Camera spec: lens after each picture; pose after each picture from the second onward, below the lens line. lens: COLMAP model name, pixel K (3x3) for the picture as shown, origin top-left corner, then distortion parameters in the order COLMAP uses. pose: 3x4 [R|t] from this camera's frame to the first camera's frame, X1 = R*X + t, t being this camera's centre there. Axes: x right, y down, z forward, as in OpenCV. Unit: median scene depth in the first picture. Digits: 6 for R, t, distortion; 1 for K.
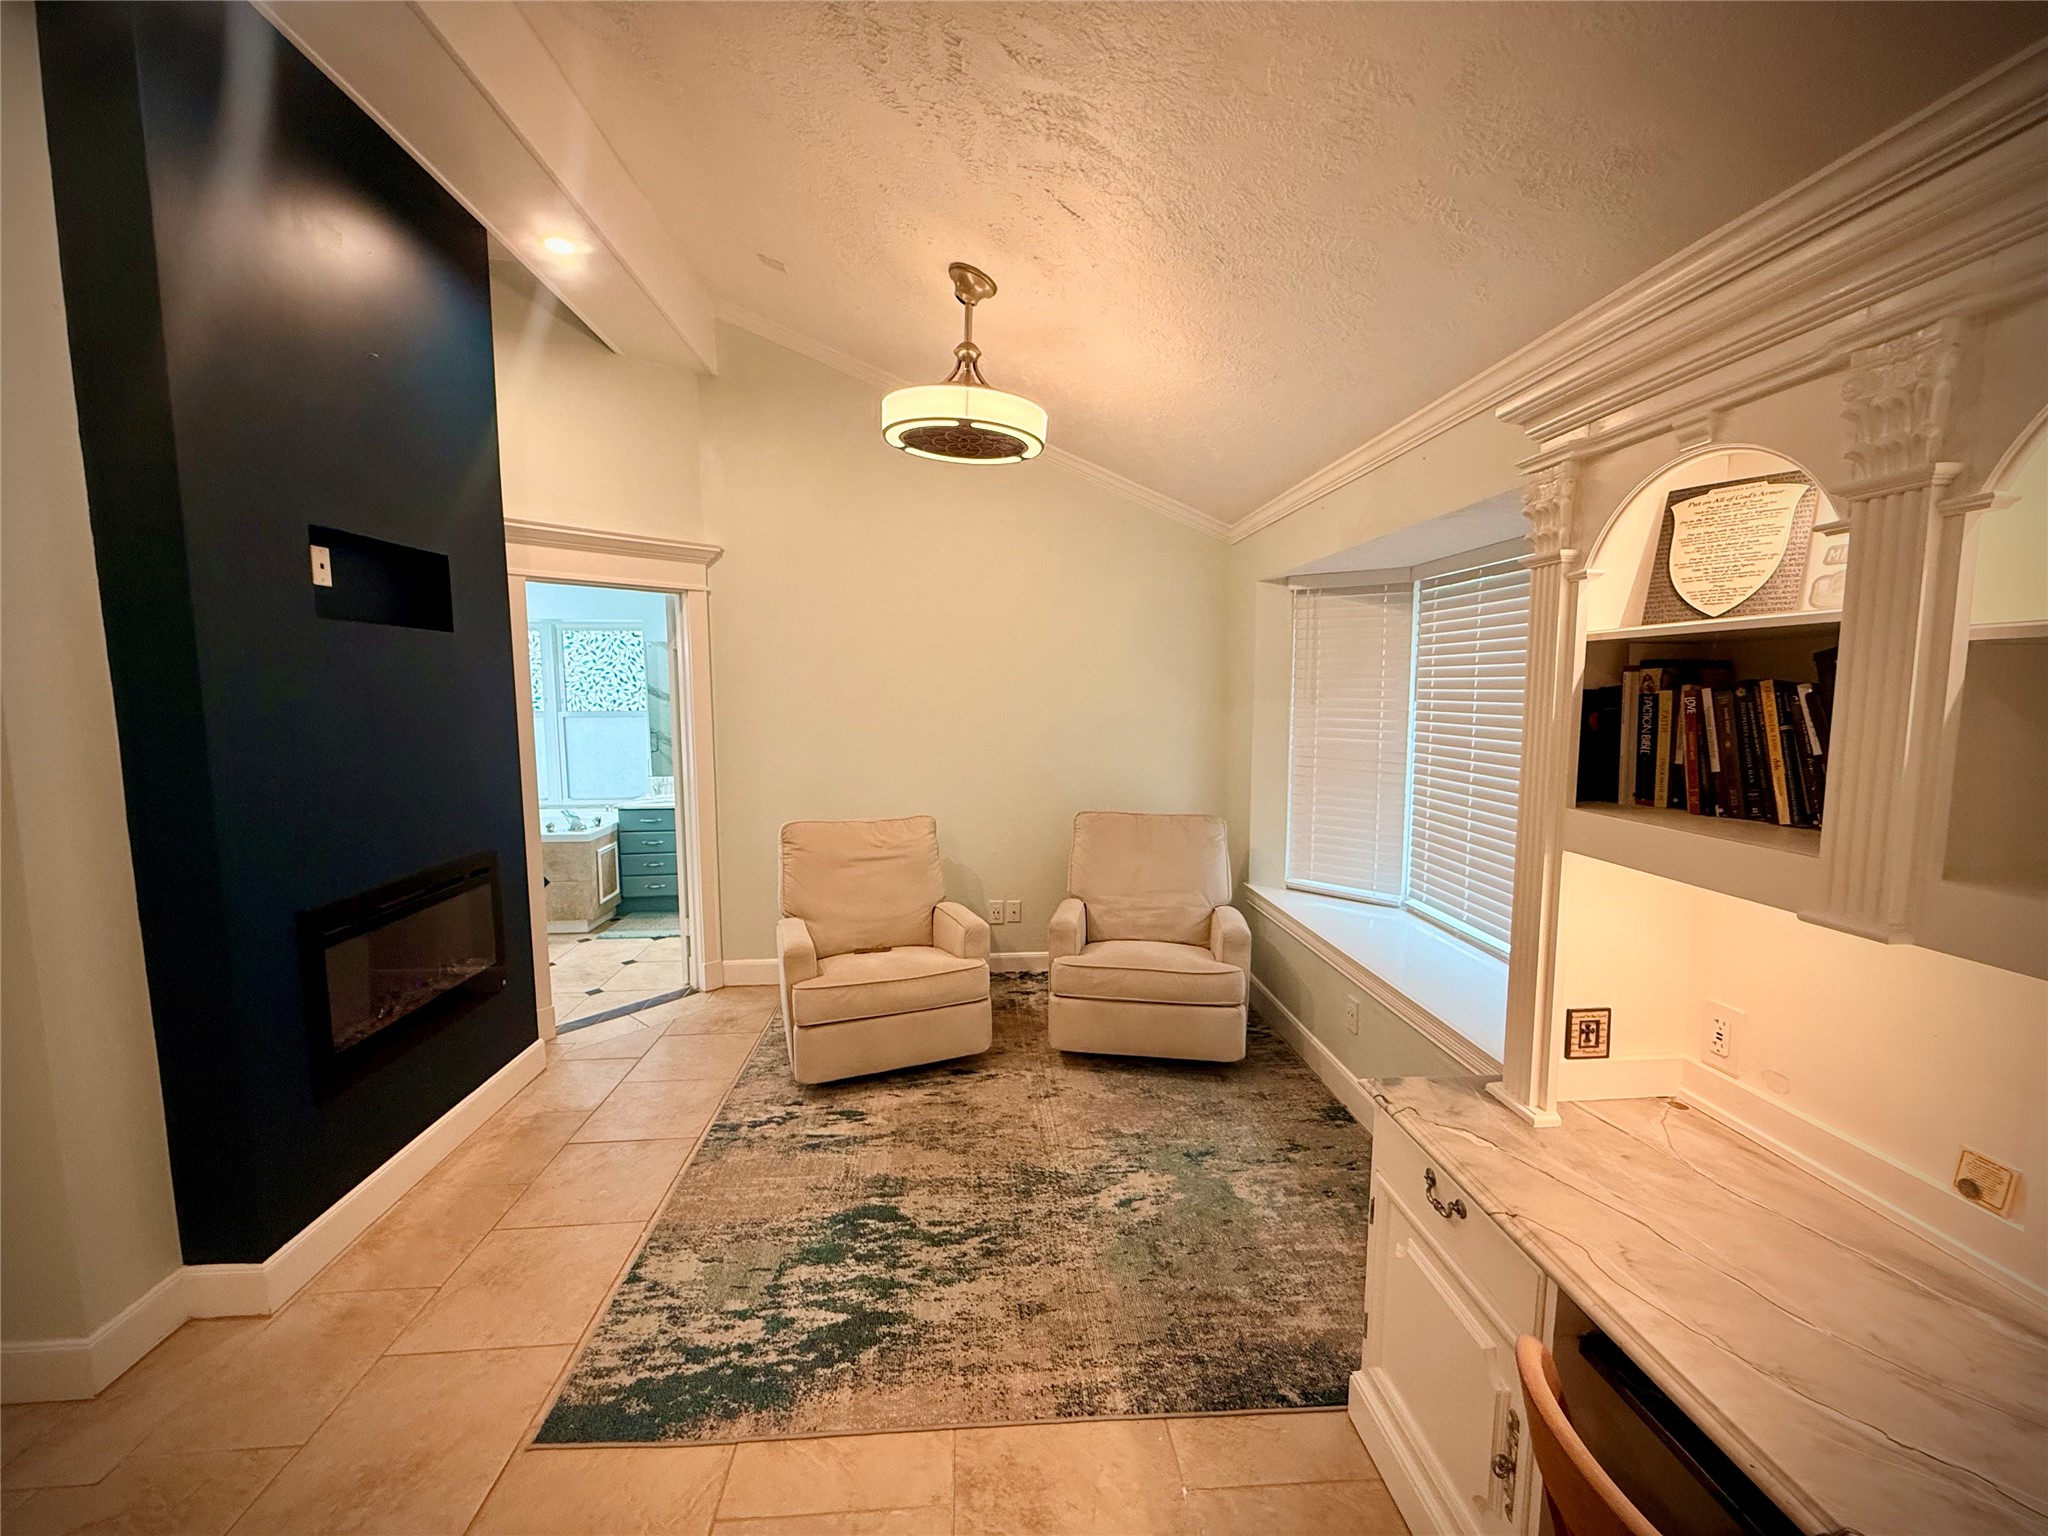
lens RADIAL K [[818.0, 0, 1019.2], [0, 818.0, 767.5], [0, 0, 1]] dist [0.000798, -0.000040]
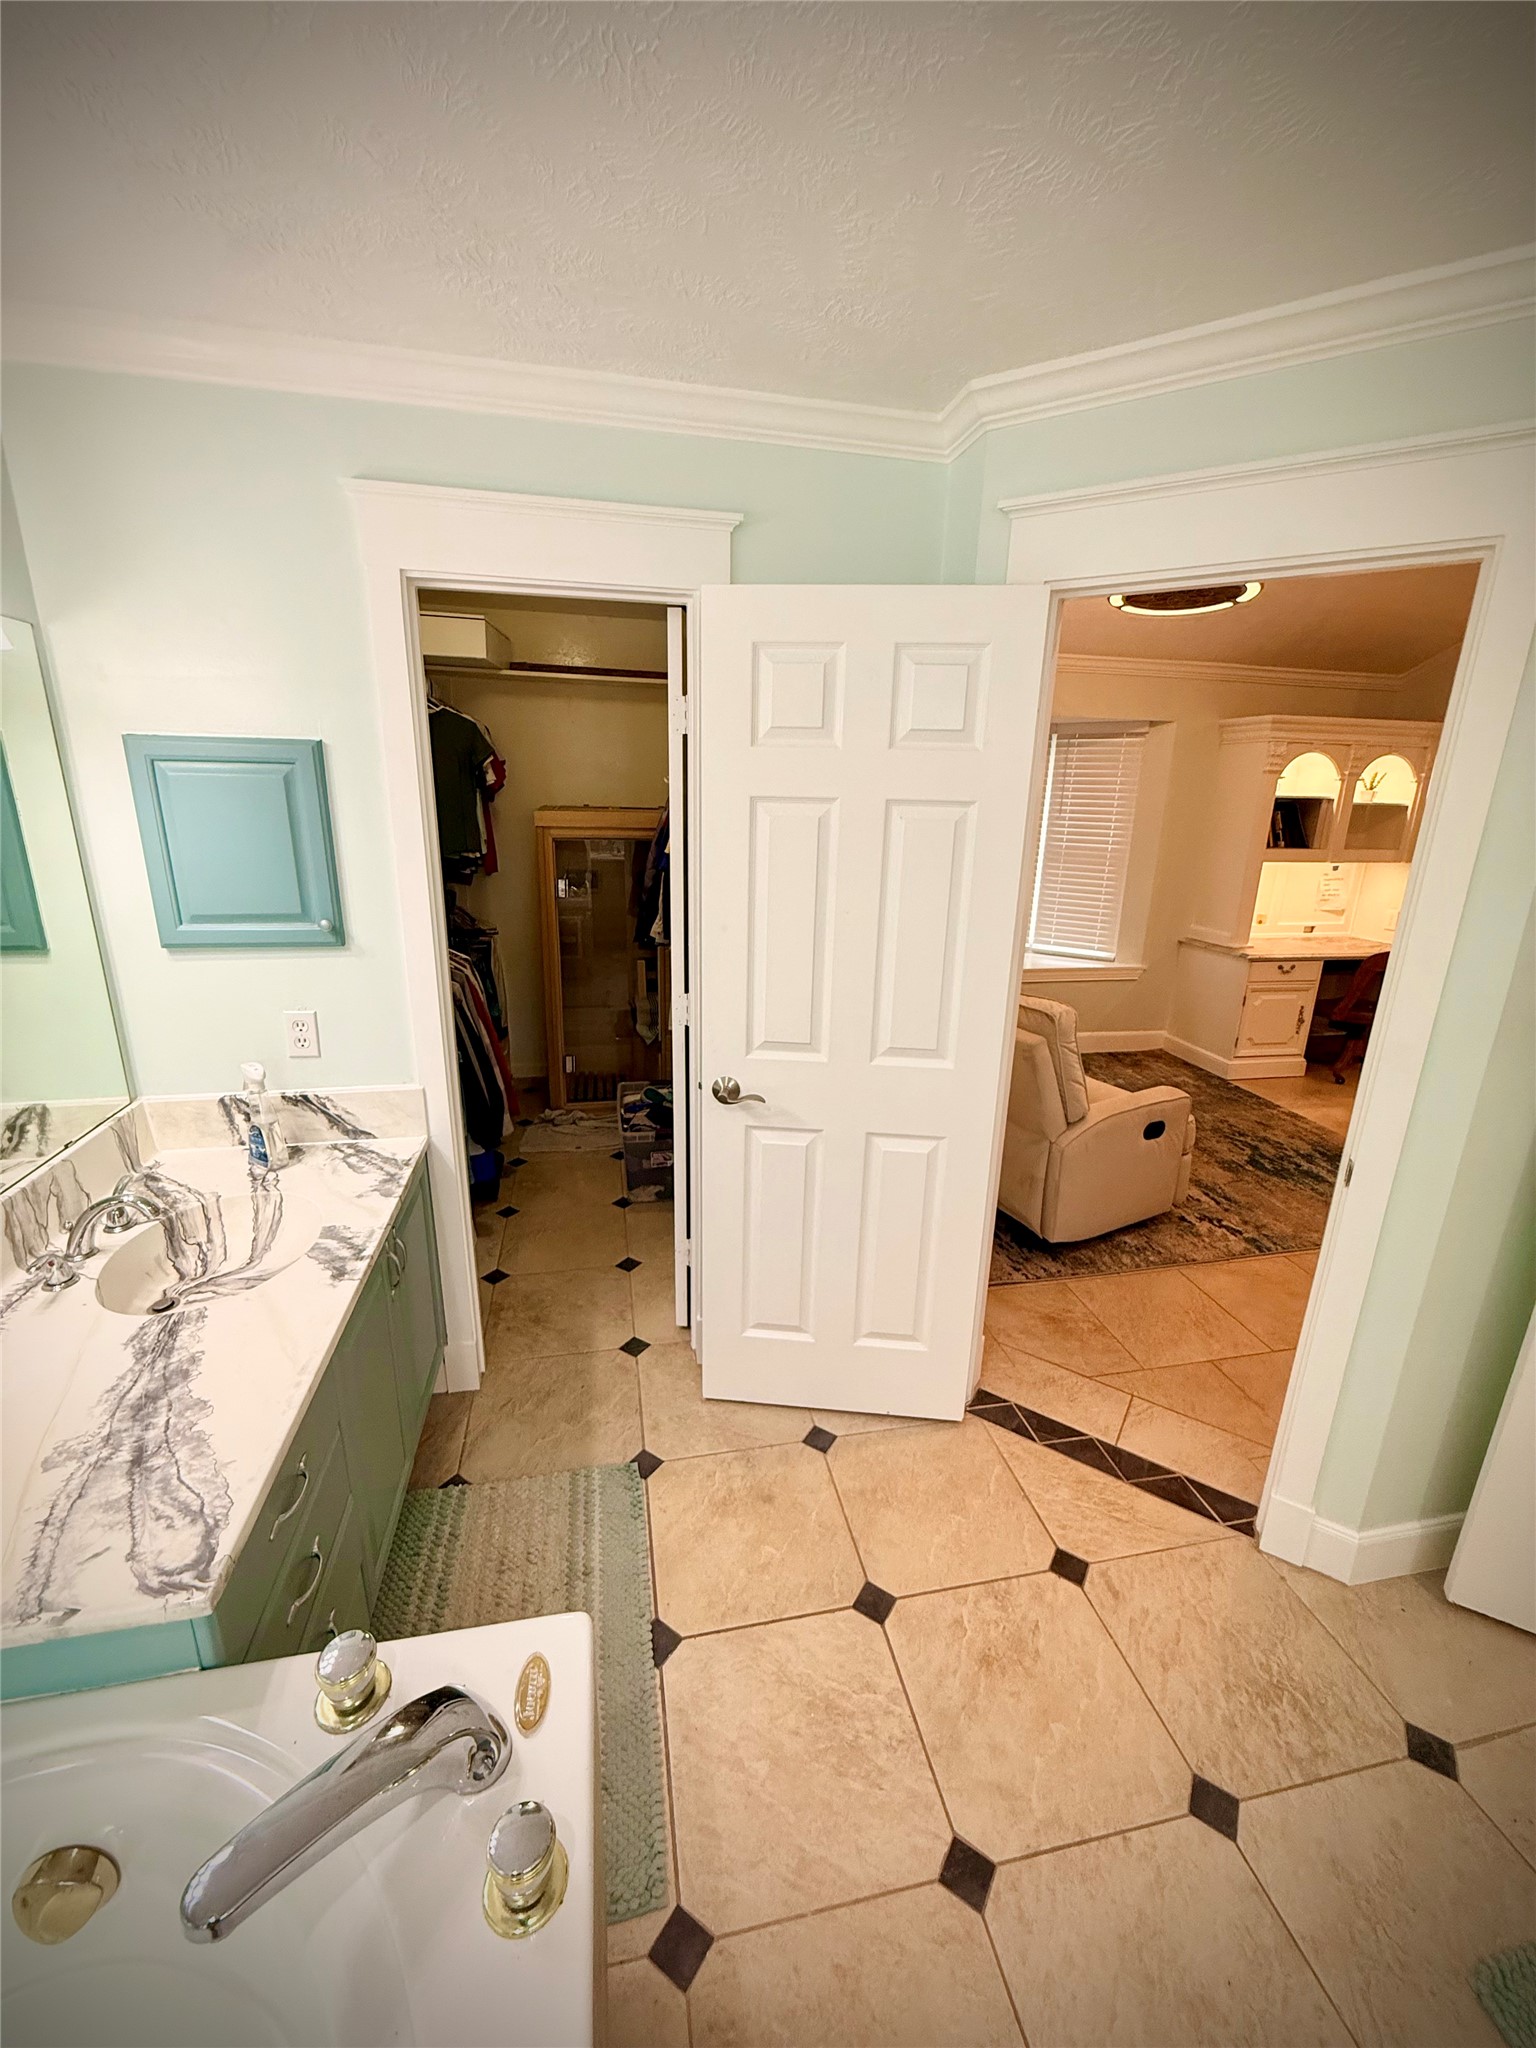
lens RADIAL K [[818.0, 0, 767.4], [0, 818.0, 1019.2], [0, 0, 1]] dist [0.000798, -0.000040]
pose [[-0.133088, -0.269132, 0.953864, -1.310527], [0.076191, 0.956799, 0.280591, -0.205068], [-0.988171, 0.110019, -0.106832, 1.852081]]
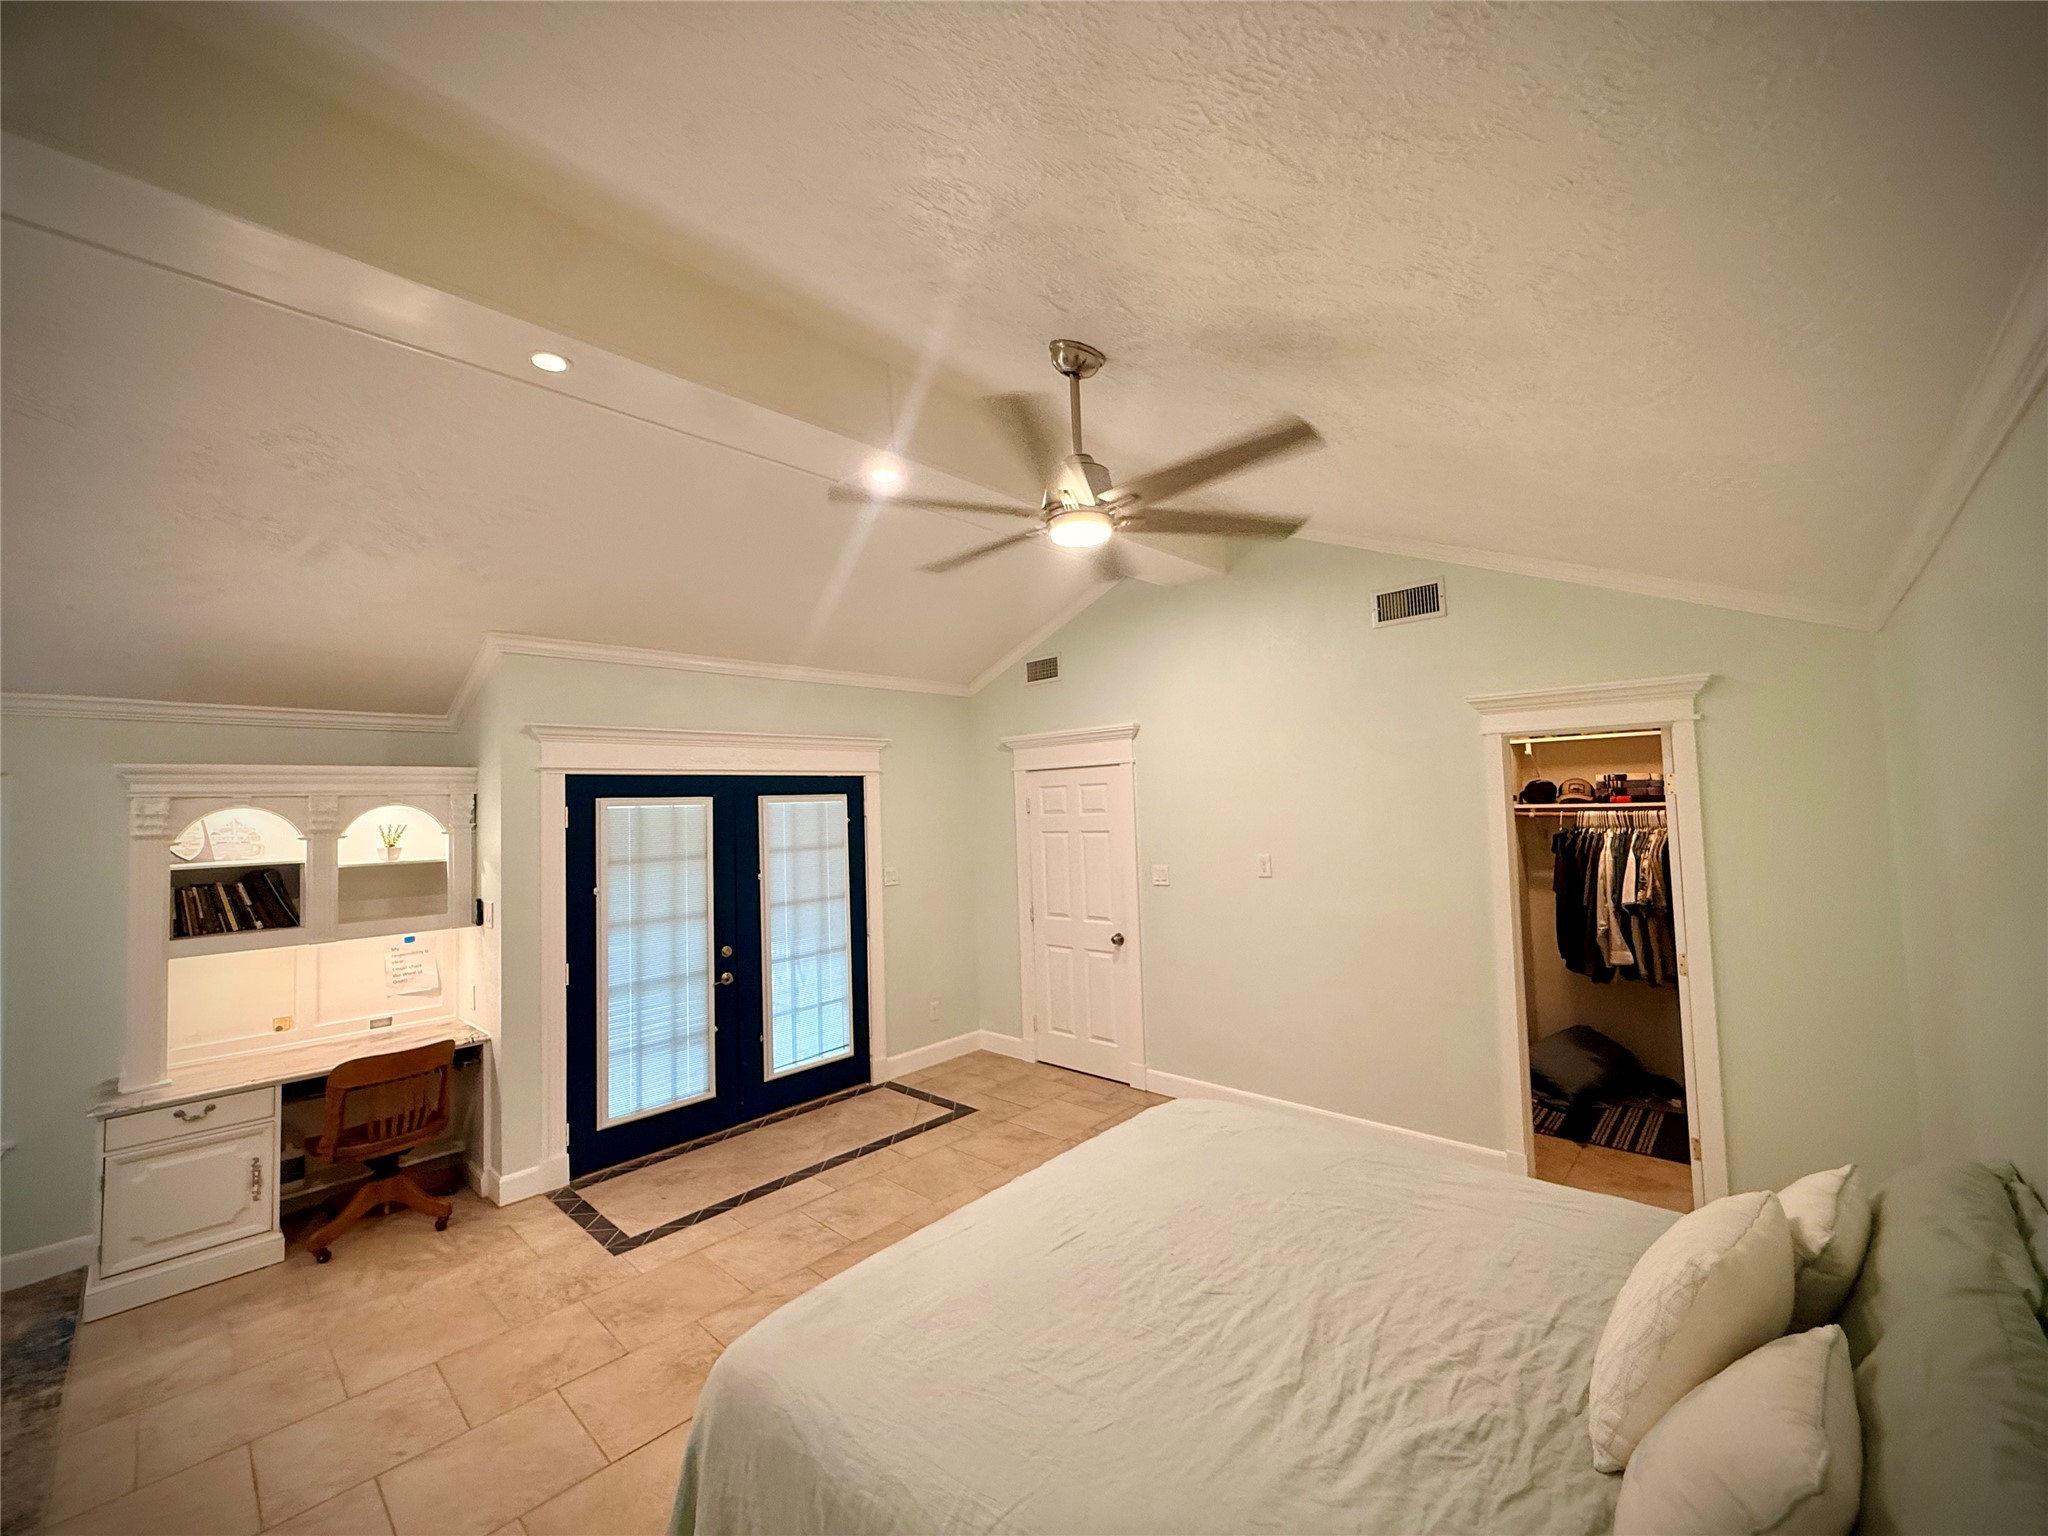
lens RADIAL K [[818.0, 0, 1019.2], [0, 818.0, 767.5], [0, 0, 1]] dist [0.000798, -0.000040]
pose [[-0.678618, 0.066100, 0.731511, -1.478677], [0.109998, 0.993856, 0.012239, -0.113219], [-0.726208, 0.088770, -0.681720, 0.426829]]
